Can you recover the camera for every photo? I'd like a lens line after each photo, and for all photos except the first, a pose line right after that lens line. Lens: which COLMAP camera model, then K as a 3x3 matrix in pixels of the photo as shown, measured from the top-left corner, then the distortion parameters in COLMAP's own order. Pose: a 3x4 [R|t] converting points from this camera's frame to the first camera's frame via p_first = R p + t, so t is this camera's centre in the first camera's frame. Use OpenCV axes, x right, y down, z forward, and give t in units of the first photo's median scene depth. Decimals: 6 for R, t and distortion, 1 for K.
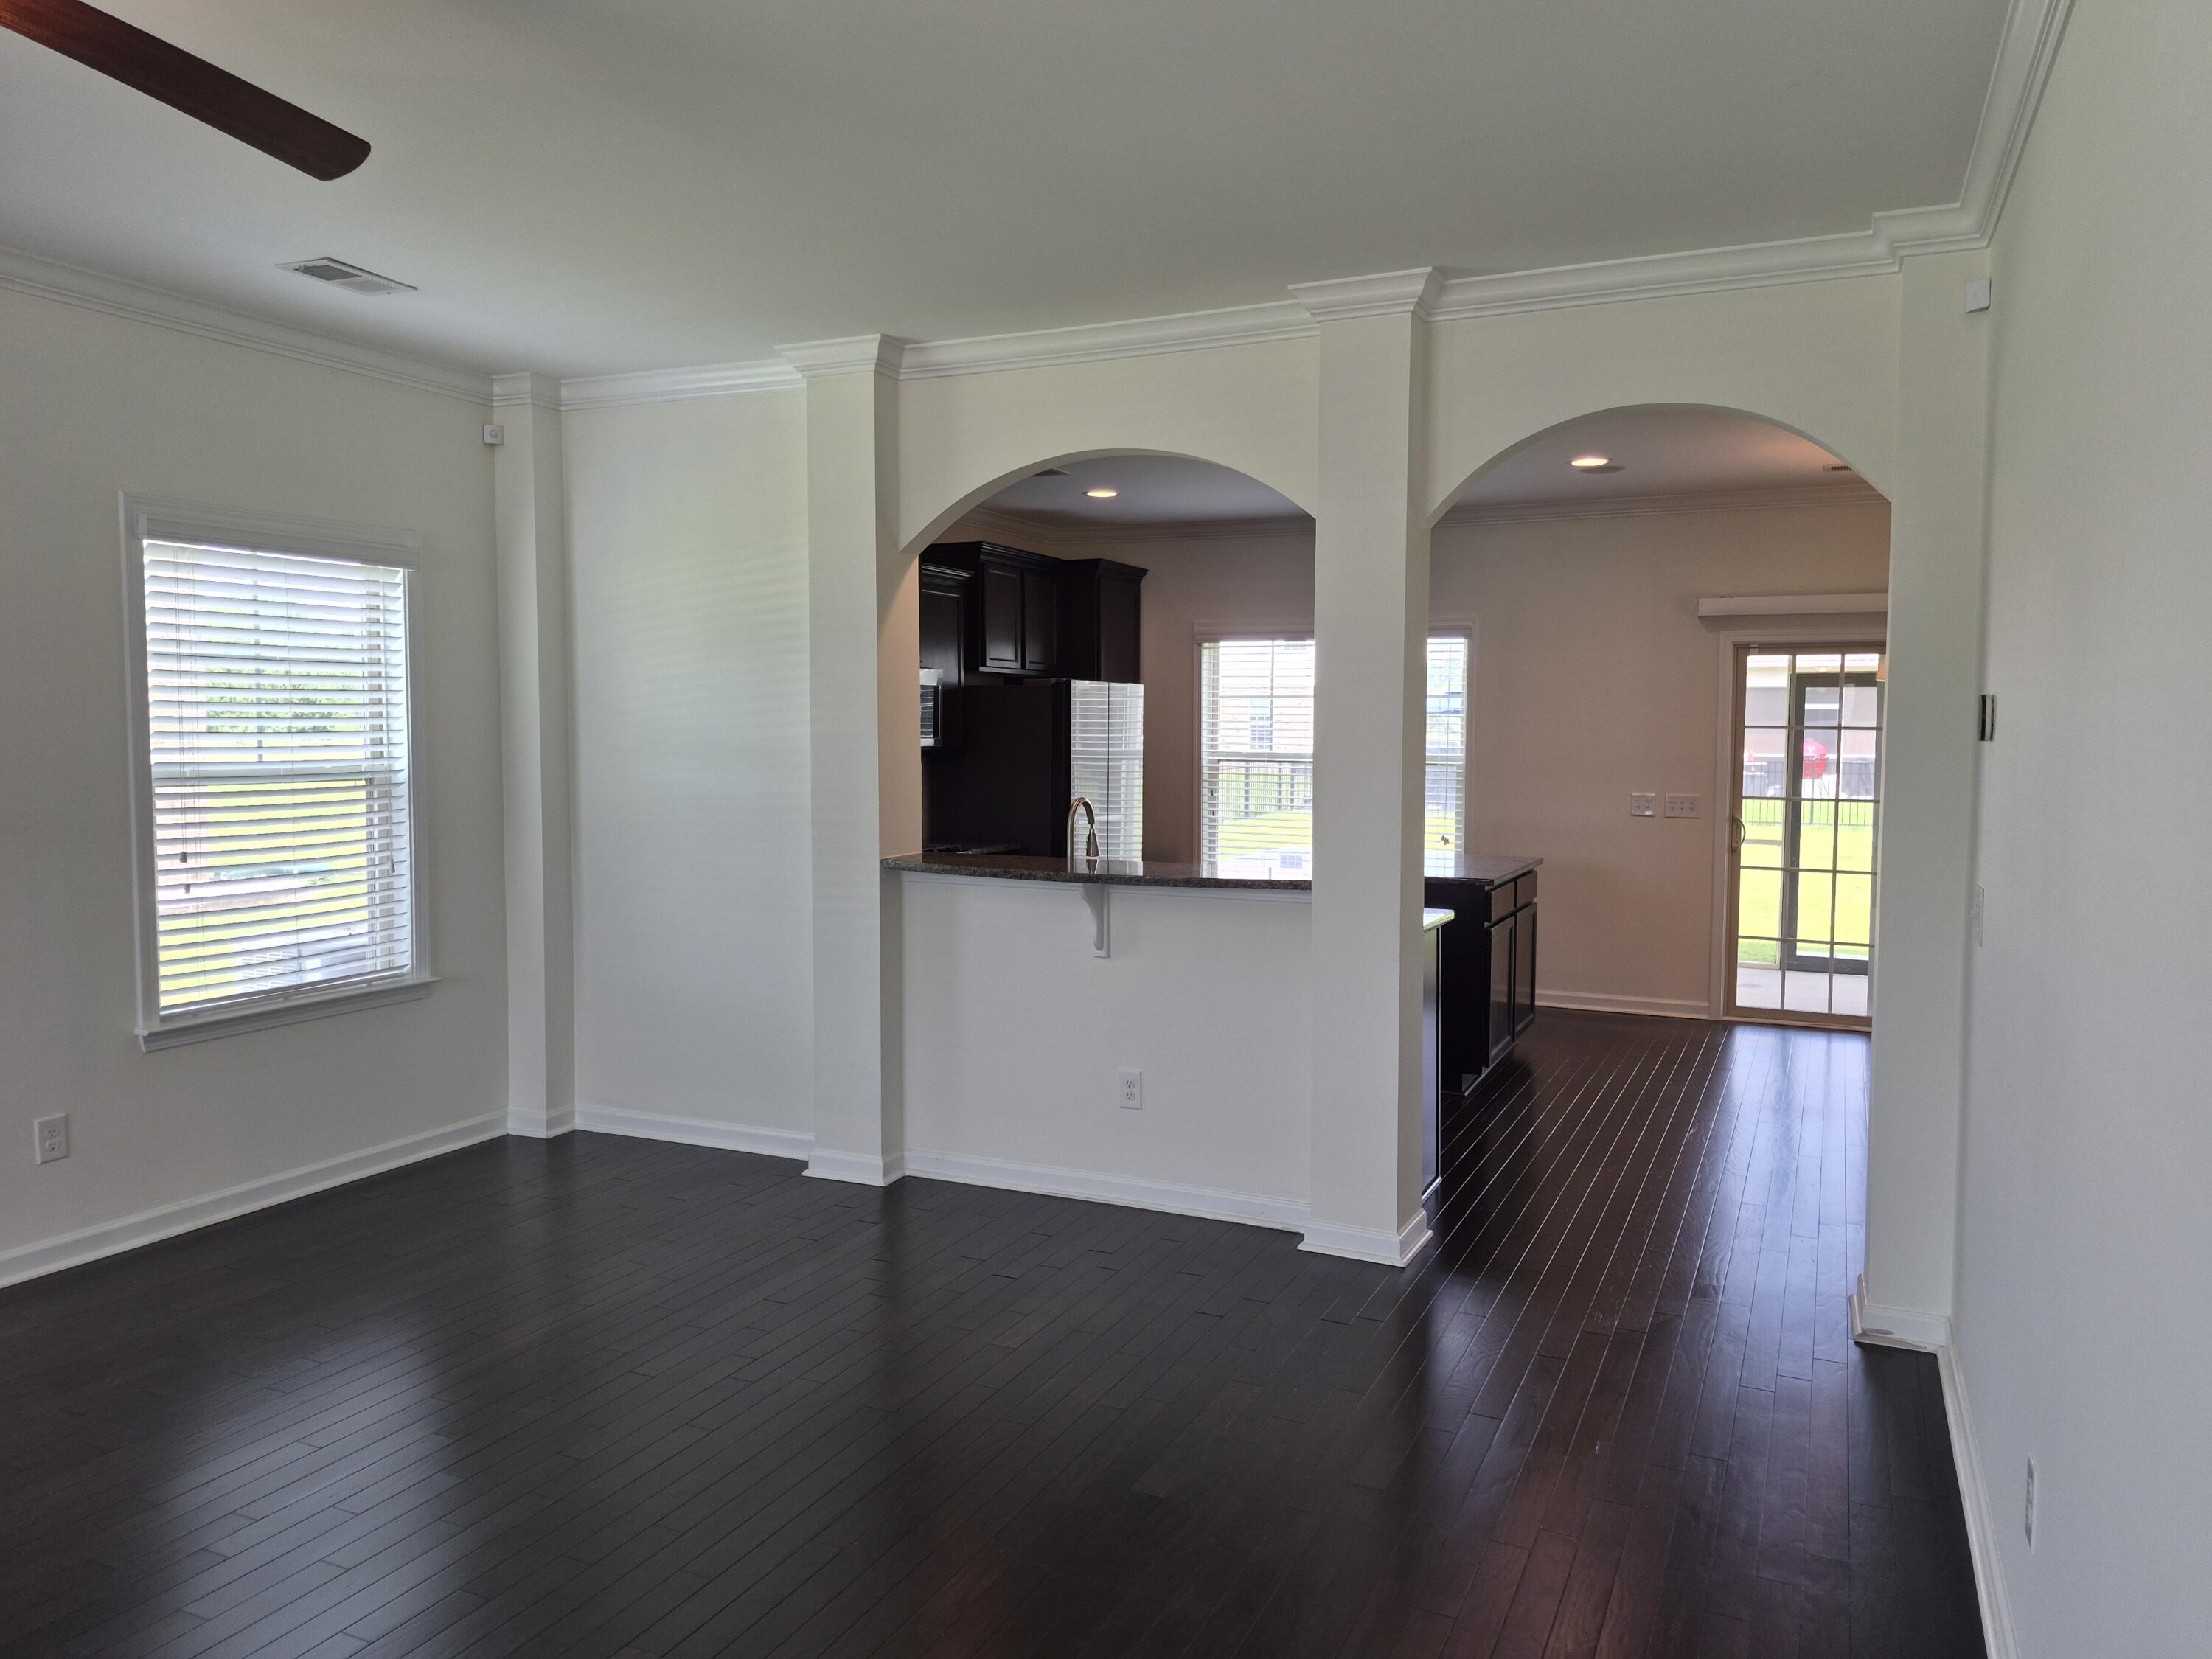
lens RADIAL K [[1519.6, 0, 1125.7], [0, 1519.6, 809.4], [0, 0, 1]] dist [0.096711, -0.109687]
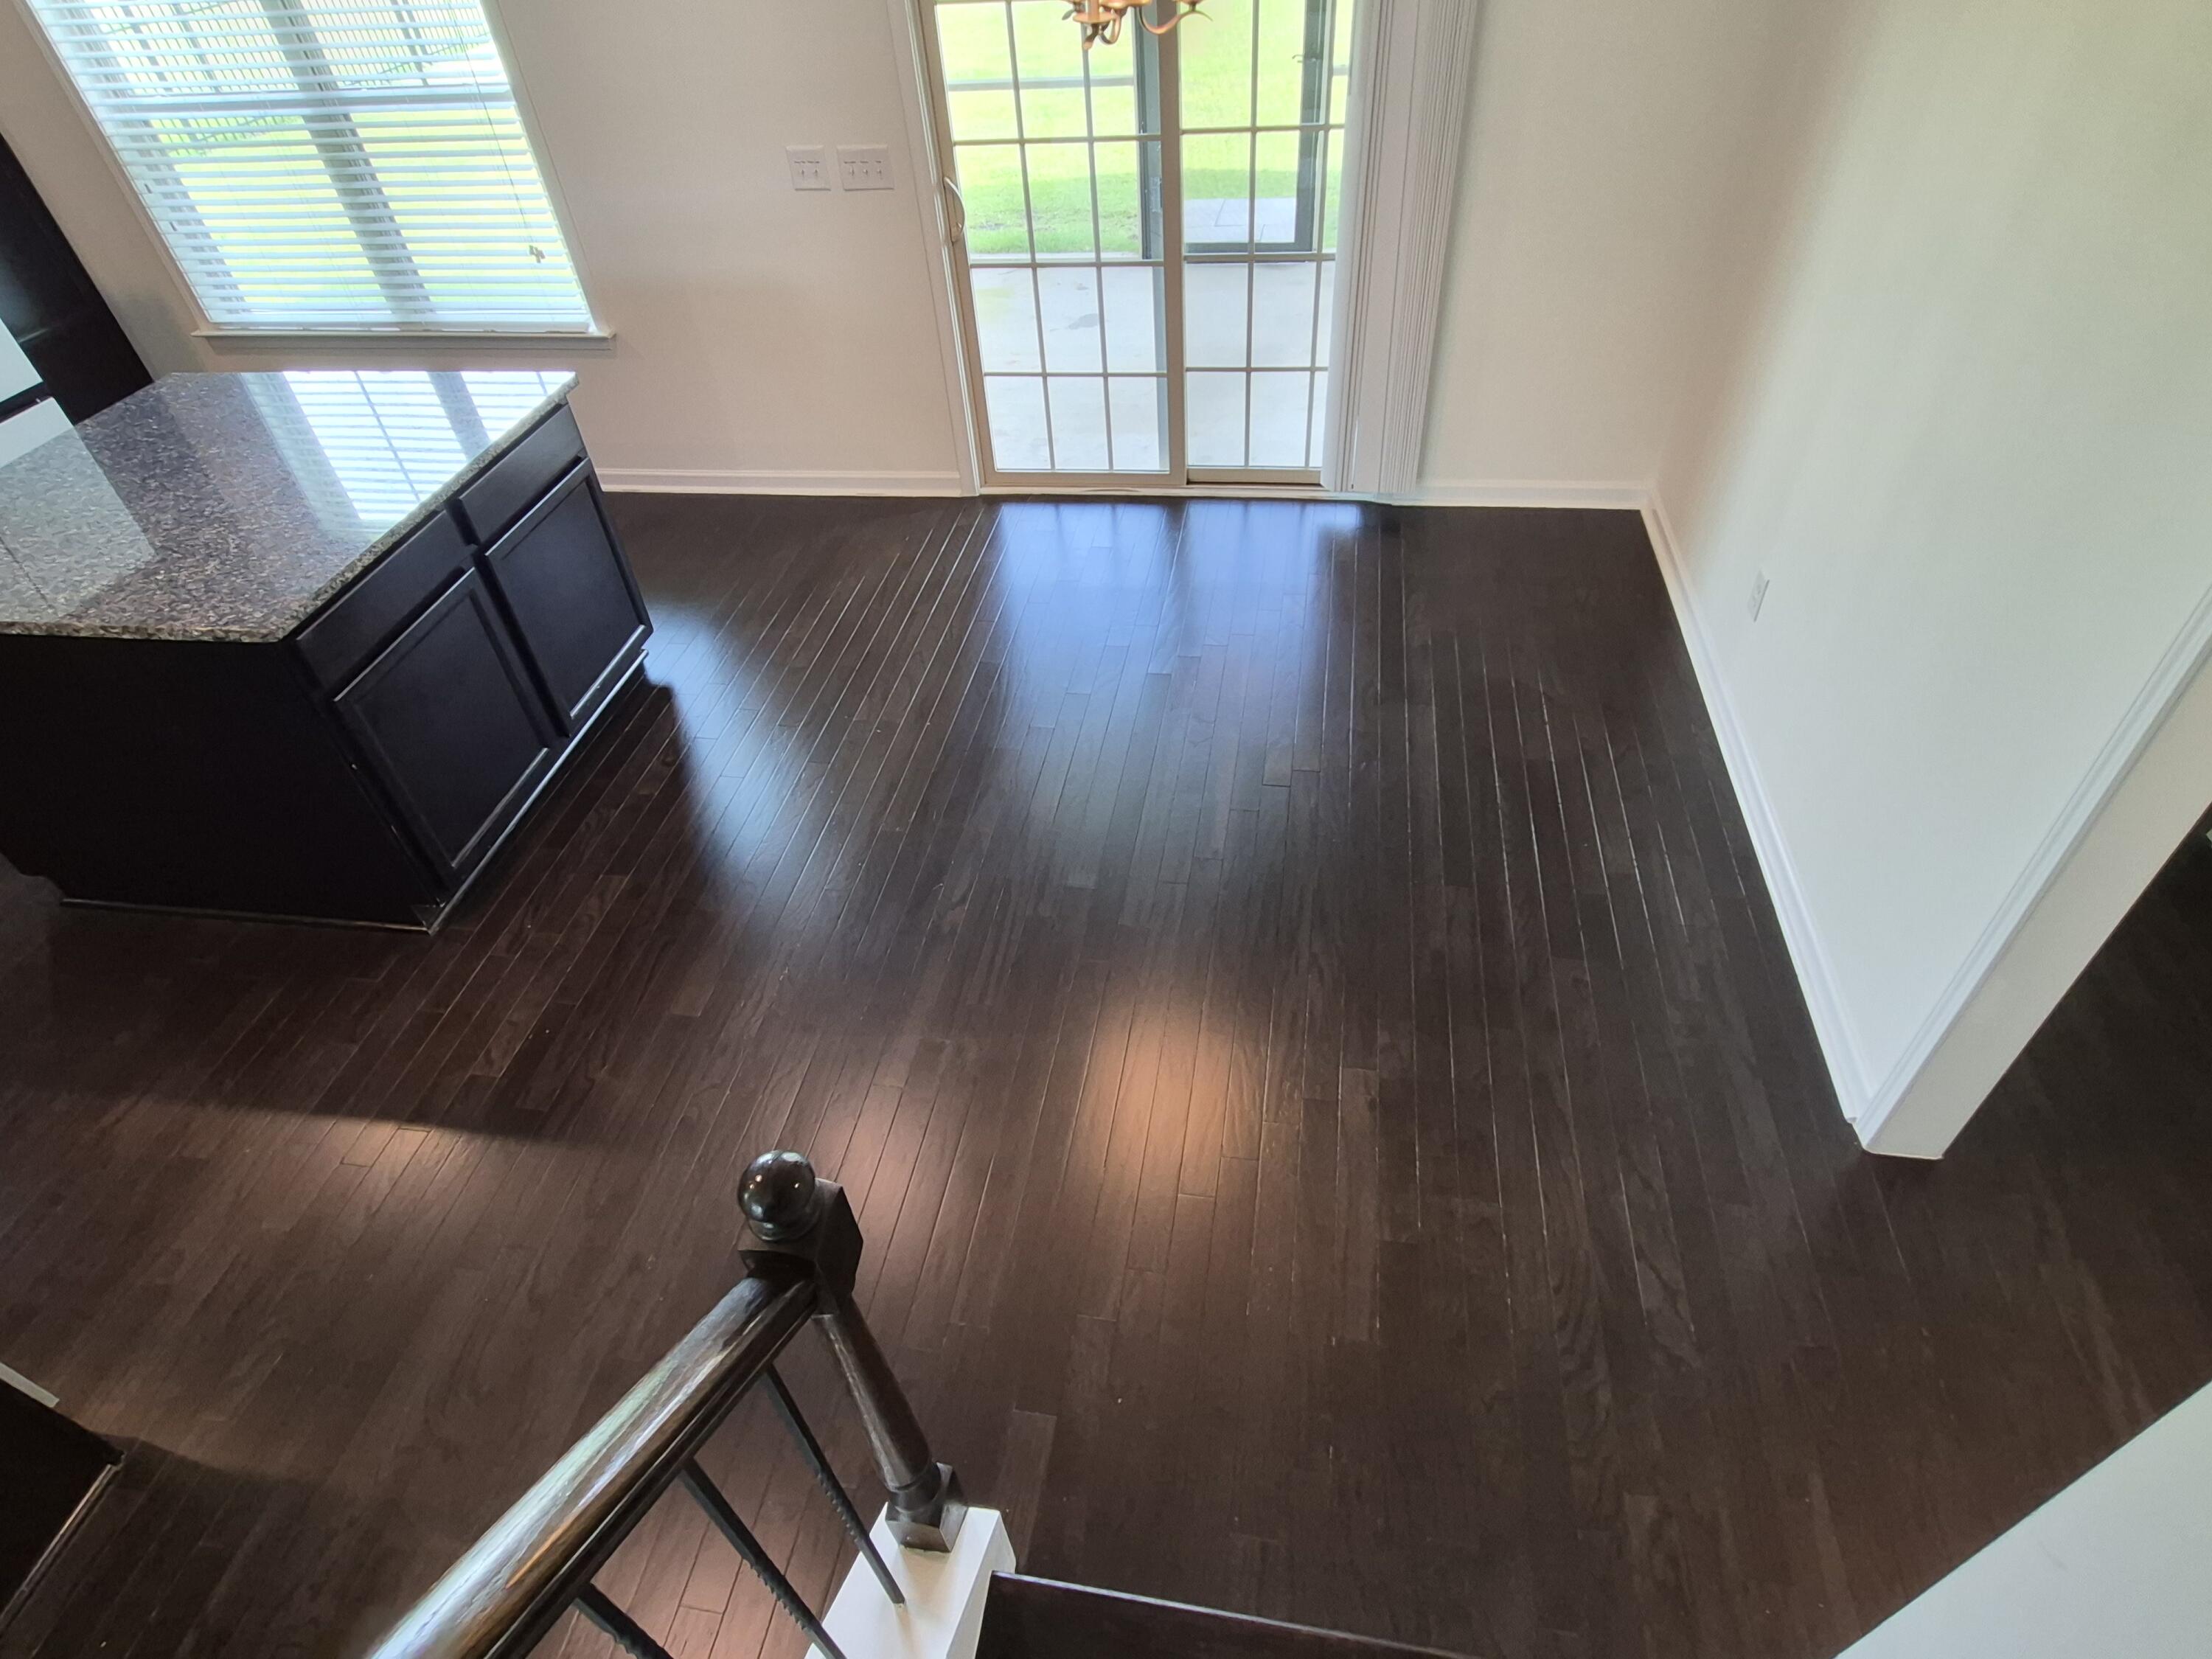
lens RADIAL K [[1178.6, 0, 1095.8], [0, 1178.6, 826.8], [0, 0, 1]] dist [0.012608, -0.008011]
pose [[0.962235, -0.228626, 0.147764, 0.314766], [0.085542, 0.769262, 0.633181, -0.088036], [-0.258431, -0.596629, 0.759768, 0.459751]]
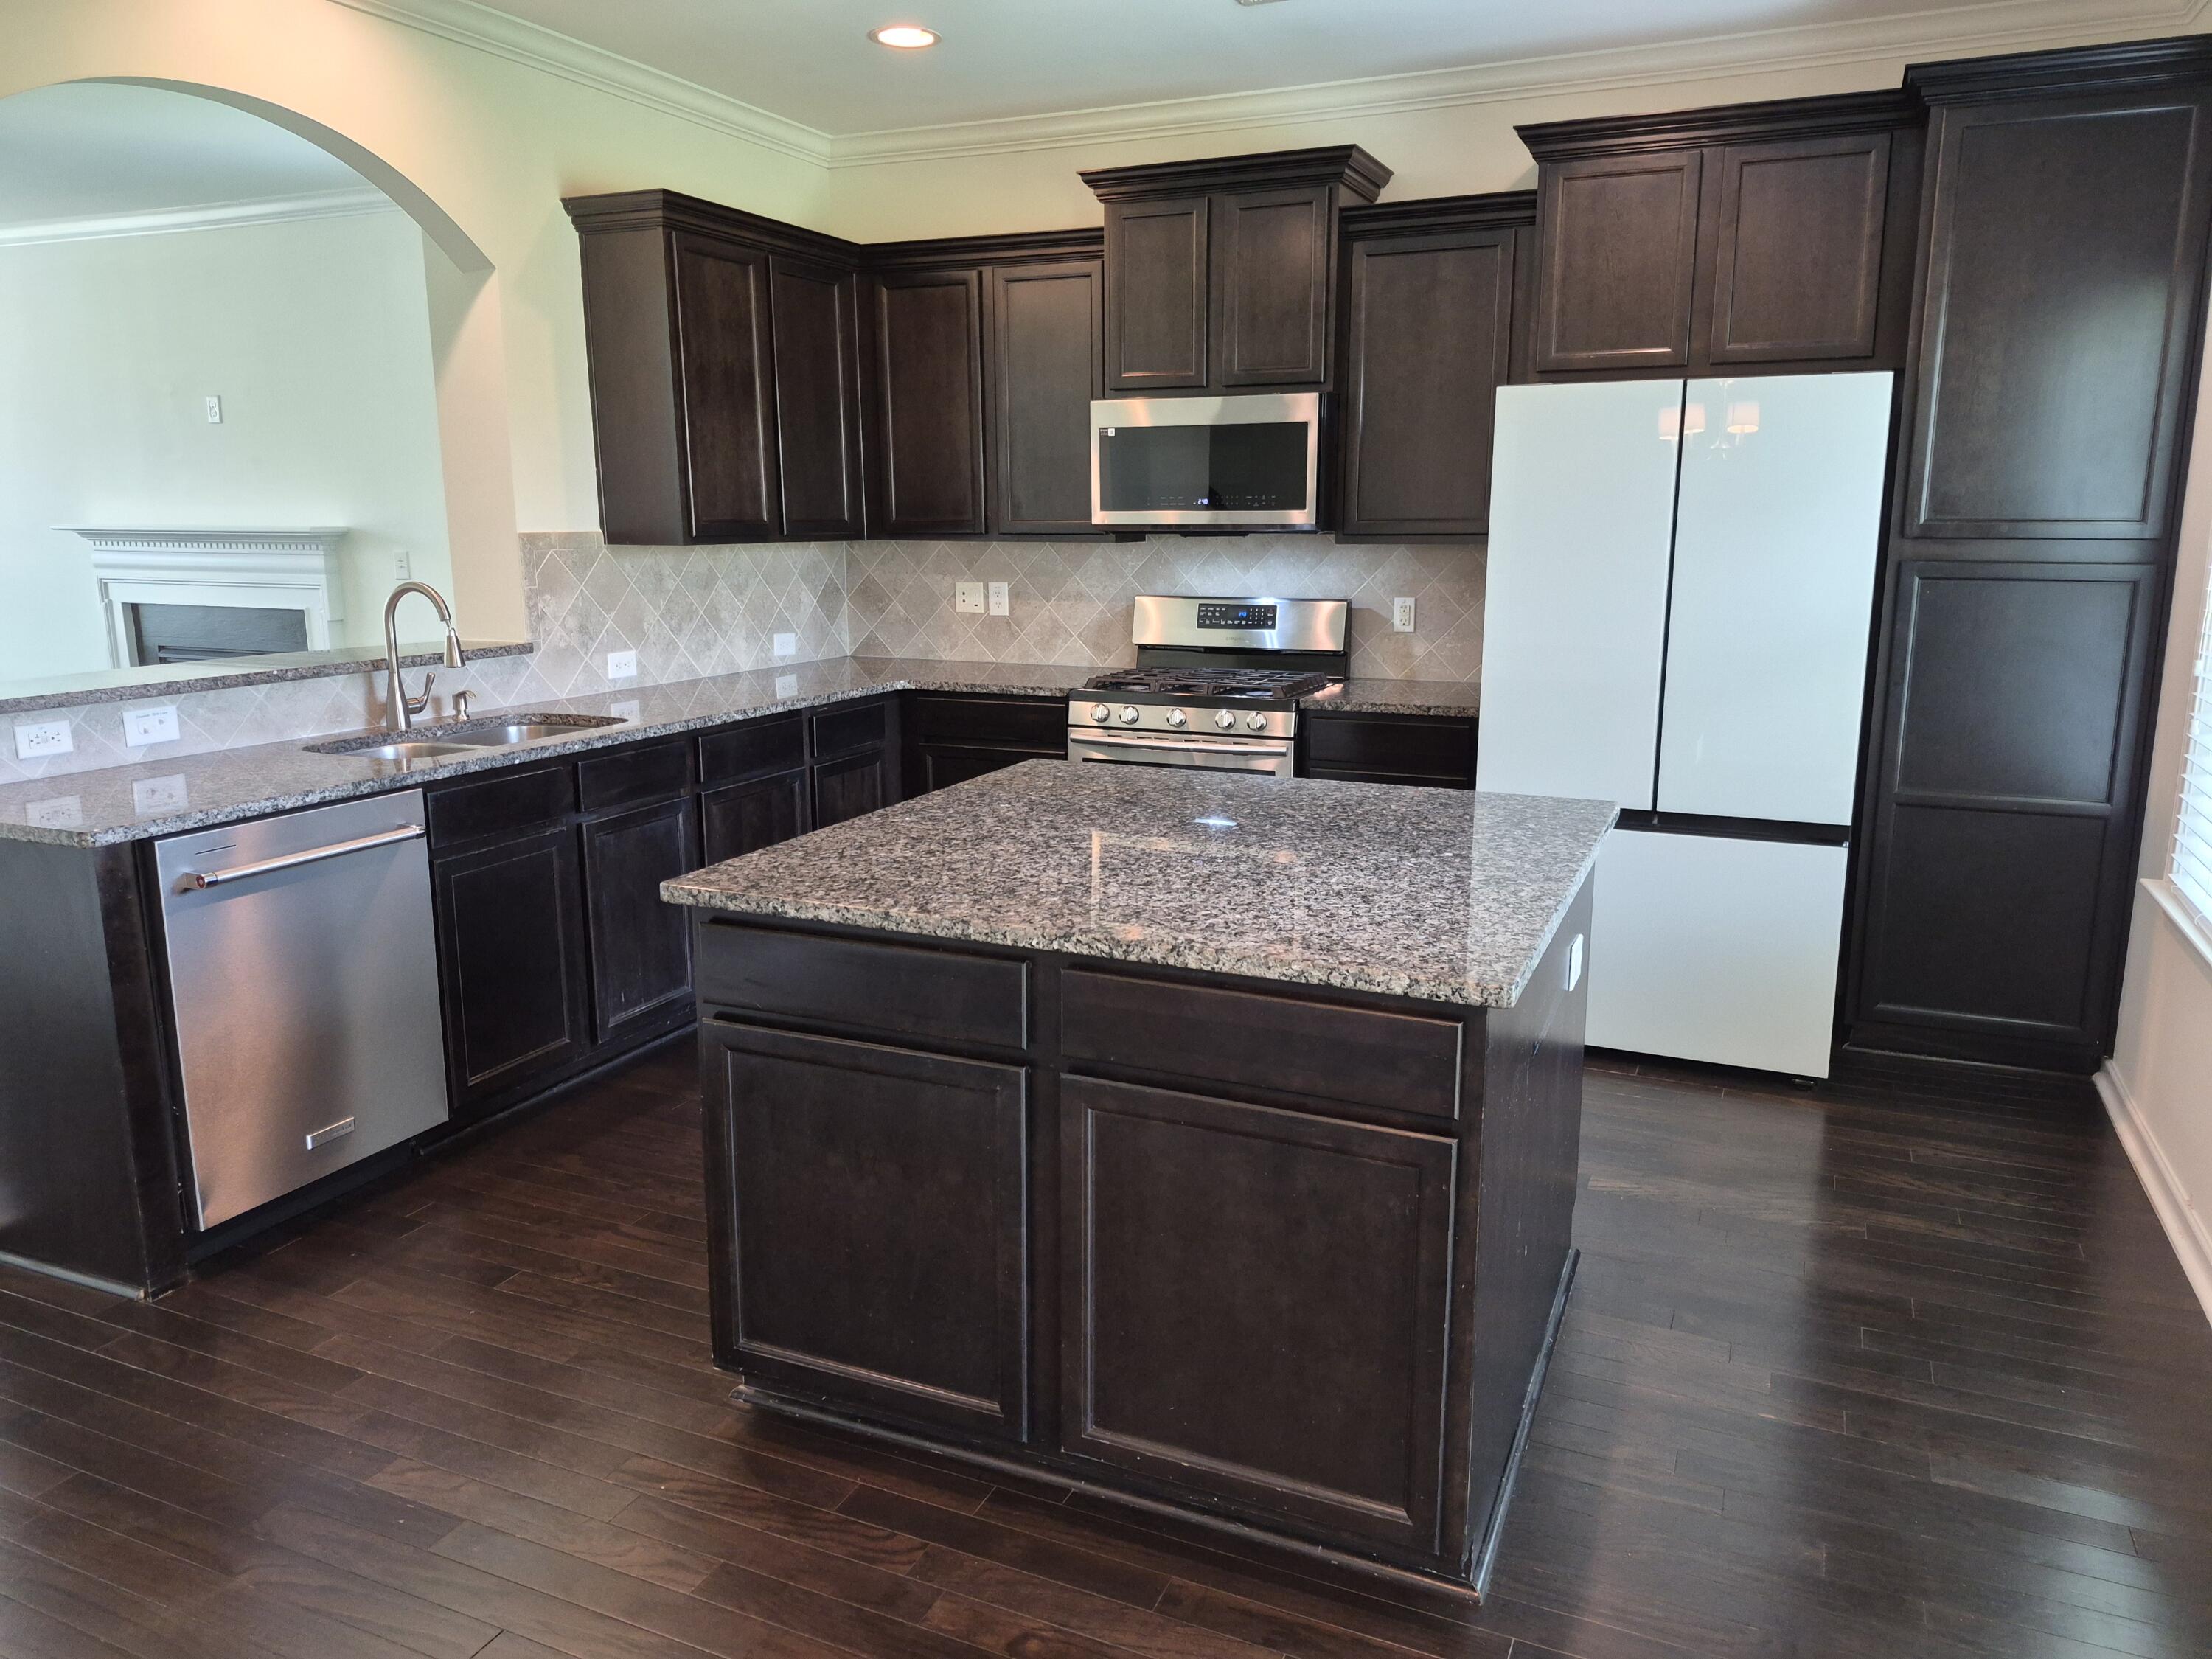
lens RADIAL K [[1519.6, 0, 1125.7], [0, 1519.6, 809.4], [0, 0, 1]] dist [0.096711, -0.109687]
pose [[0.020561, 0.189619, -0.981642, 0.453426], [-0.059327, 0.980351, 0.188127, -0.034460], [0.998027, 0.054370, 0.031406, 0.827025]]
